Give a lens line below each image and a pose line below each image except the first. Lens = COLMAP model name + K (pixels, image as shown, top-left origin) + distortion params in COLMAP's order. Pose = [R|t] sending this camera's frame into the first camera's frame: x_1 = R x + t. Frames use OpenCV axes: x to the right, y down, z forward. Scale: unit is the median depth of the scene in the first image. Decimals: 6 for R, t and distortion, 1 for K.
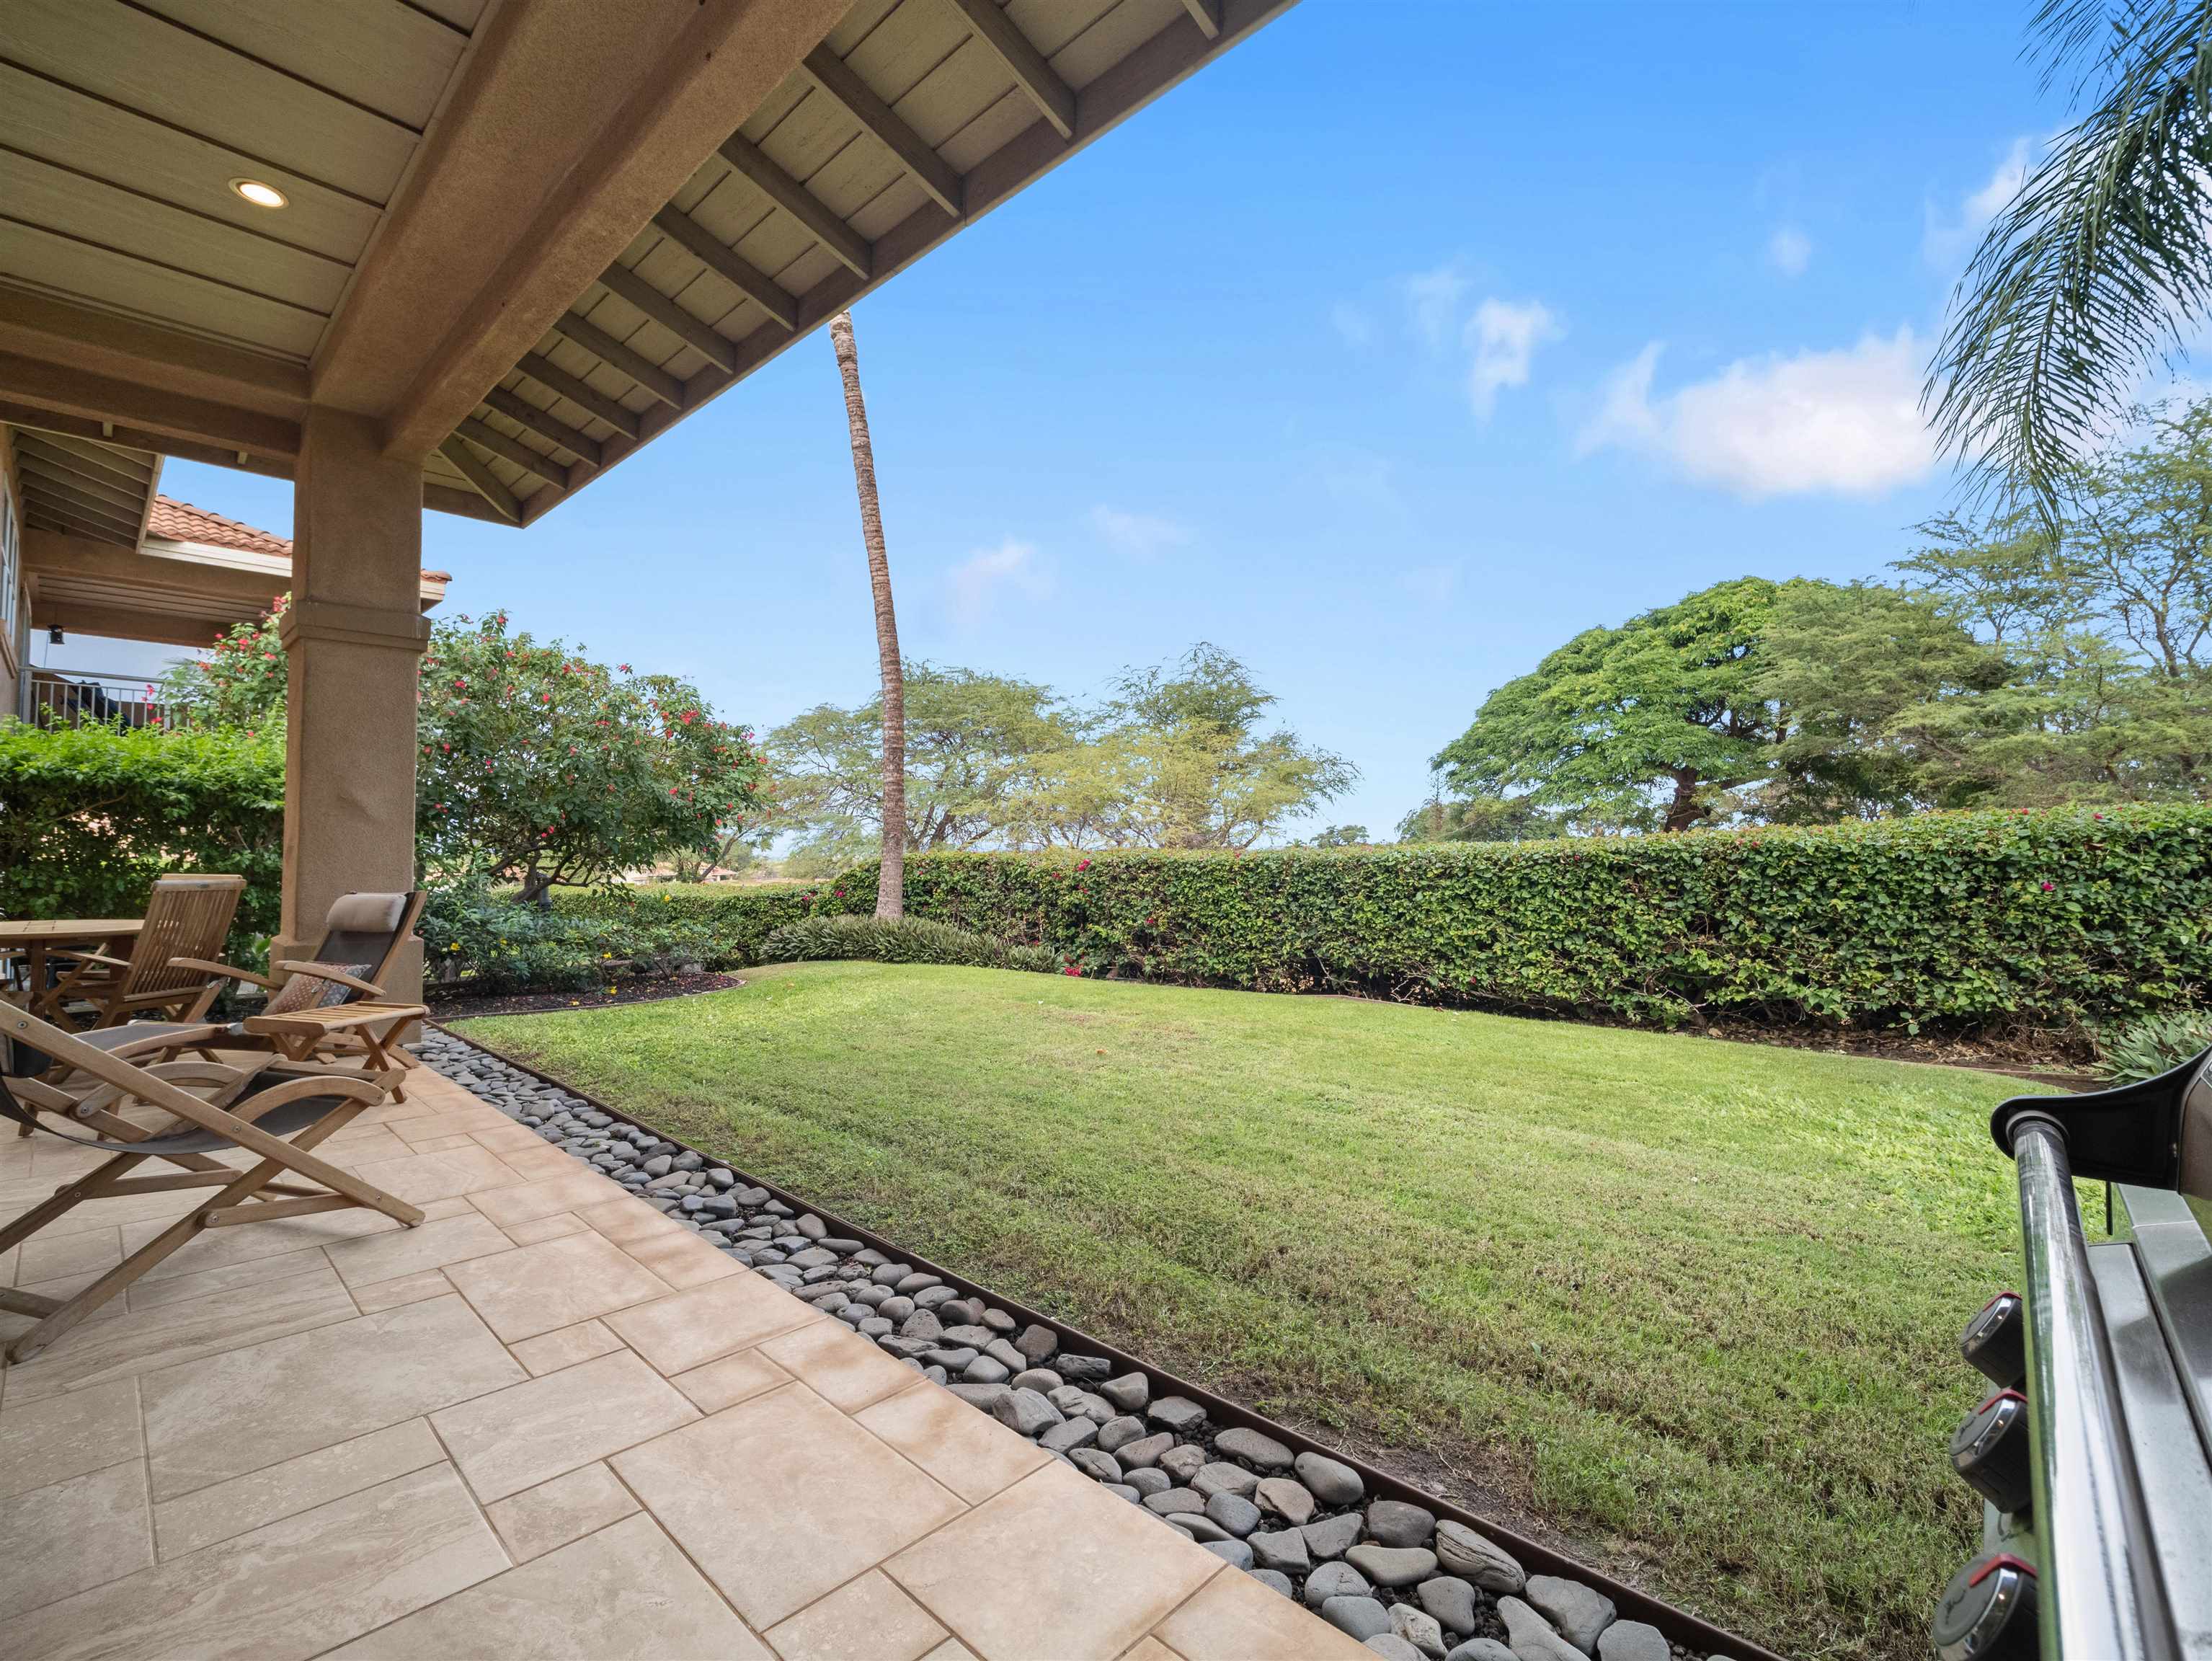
lens RADIAL K [[995.6, 0, 1100.3], [0, 995.6, 797.8], [0, 0, 1]] dist [-0.004785, -0.001400]
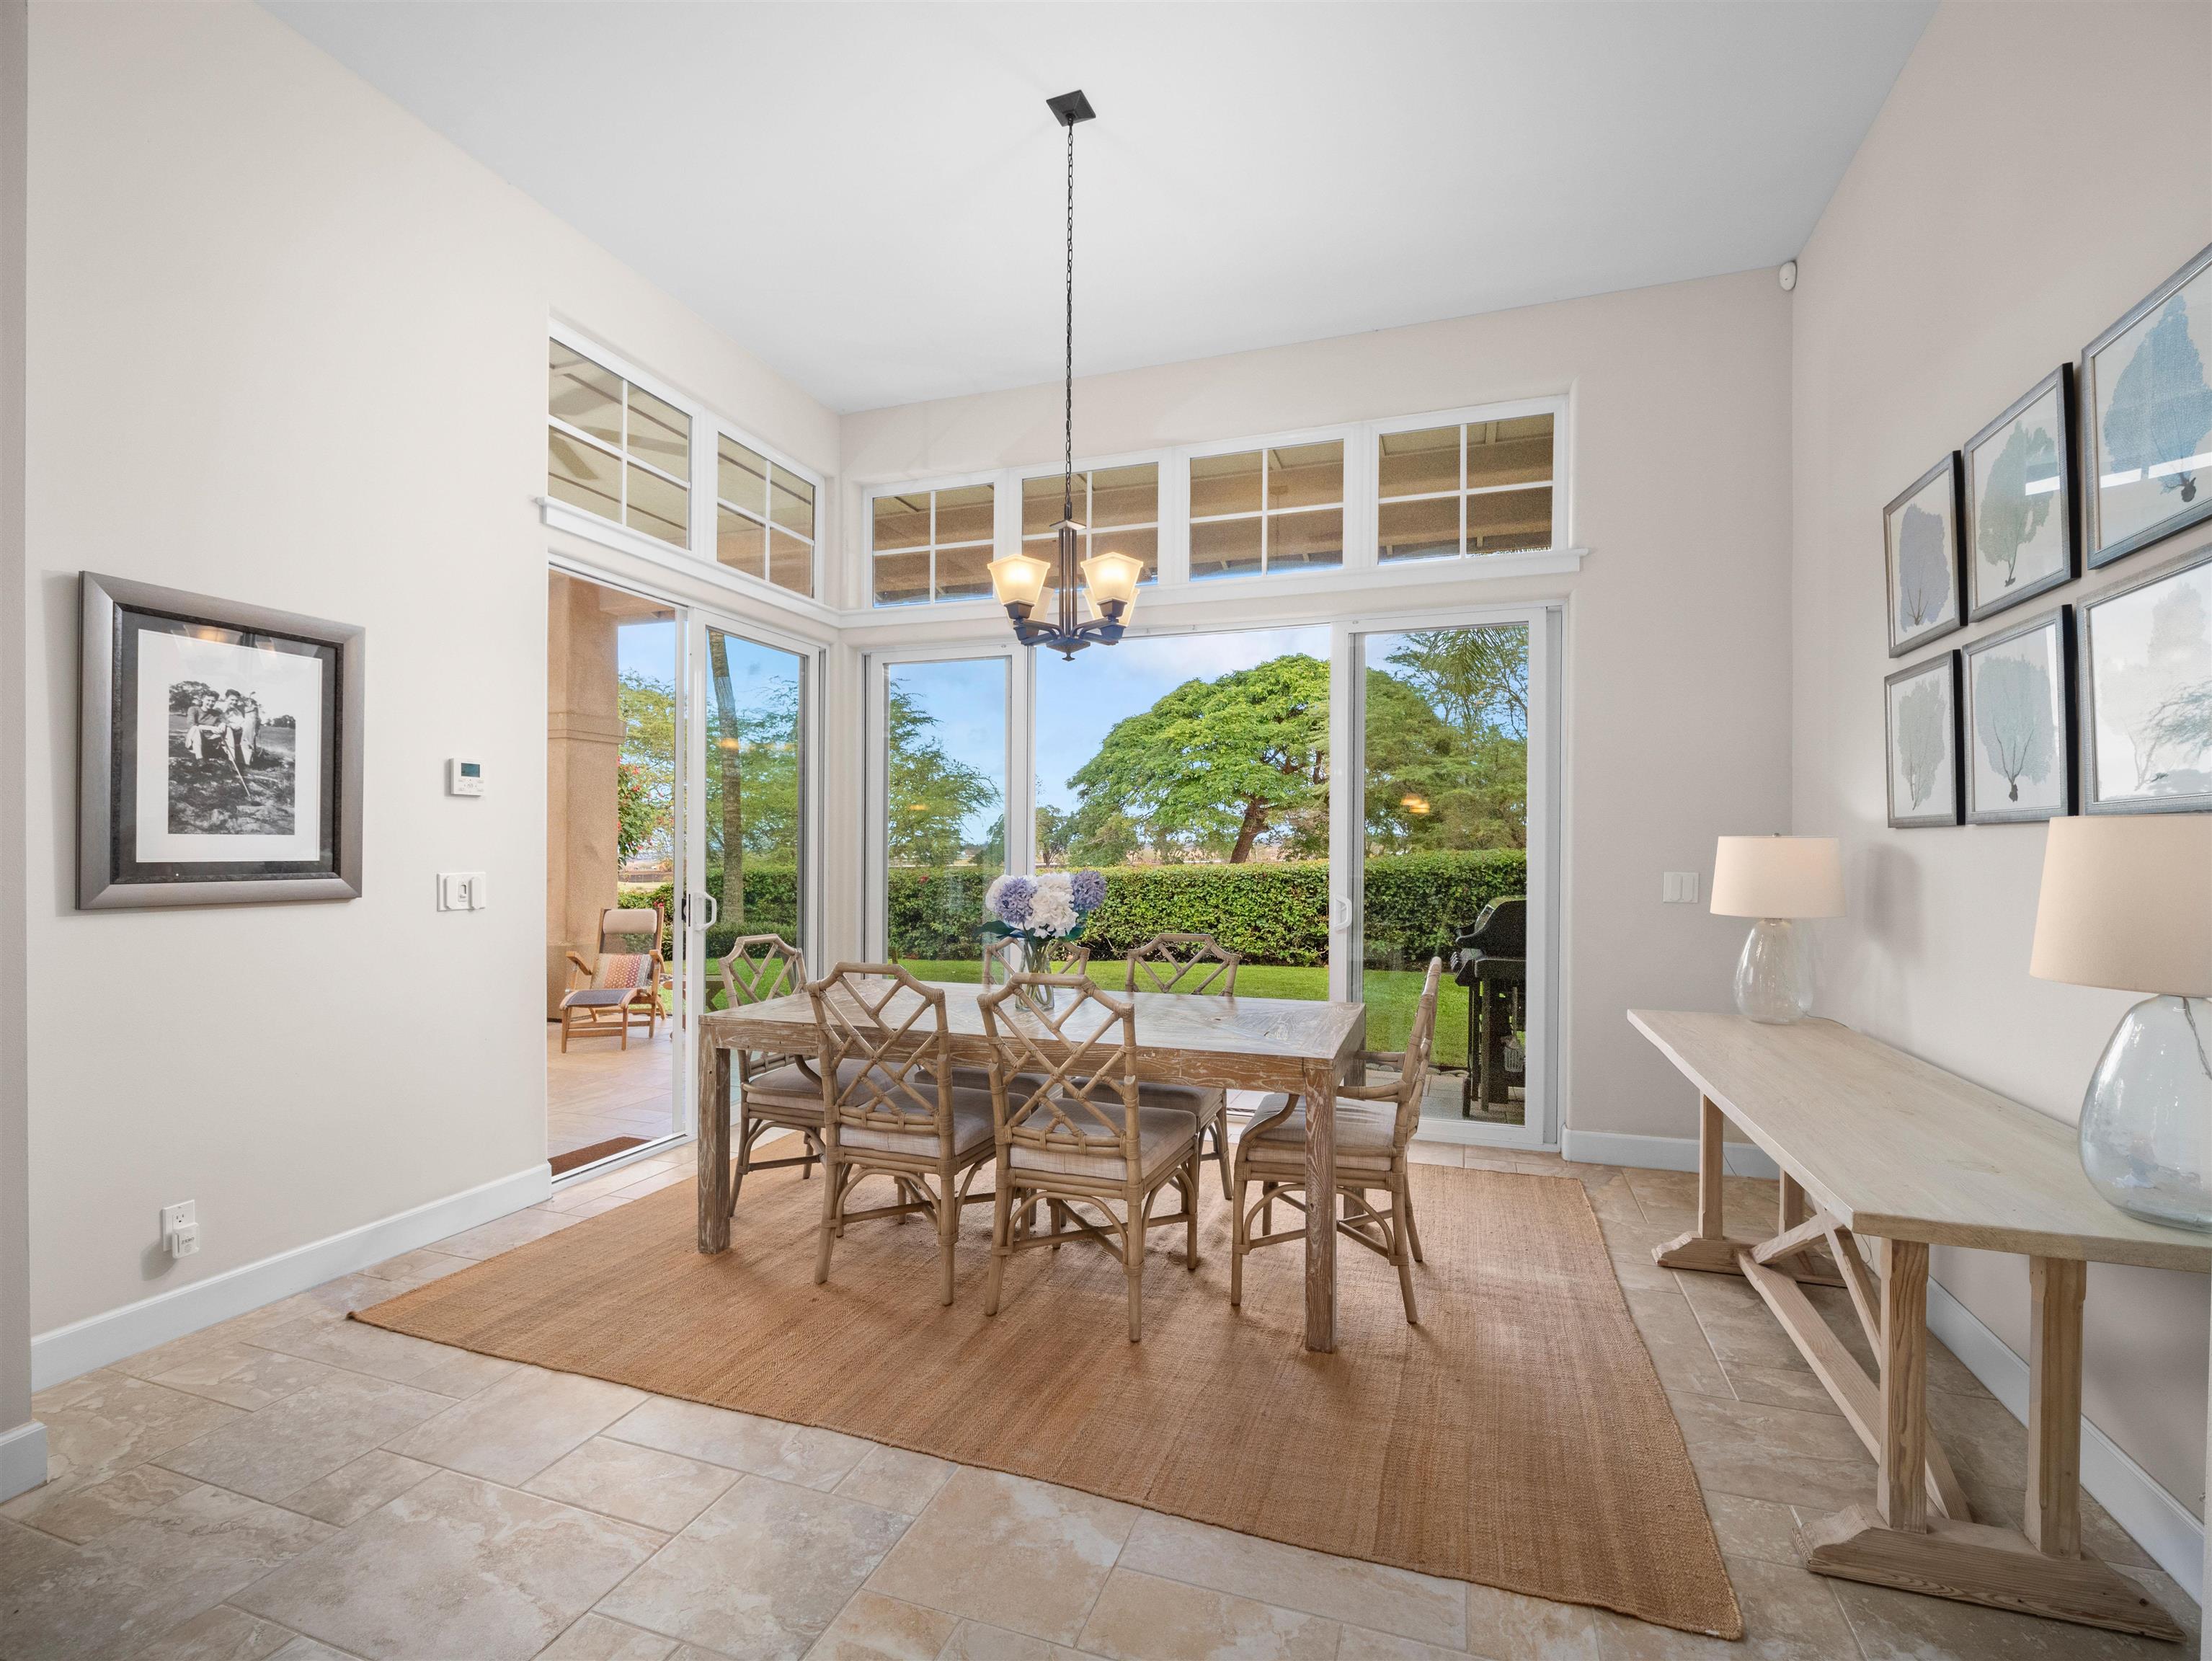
lens RADIAL K [[1012.6, 0, 1106.0], [0, 1012.6, 830.5], [0, 0, 1]] dist [-0.000656, -0.000245]
pose [[0.914049, 0.008405, 0.405516, -0.283011], [-0.021525, 0.999382, 0.027804, -0.035380], [-0.405032, -0.034143, 0.913665, -0.300559]]
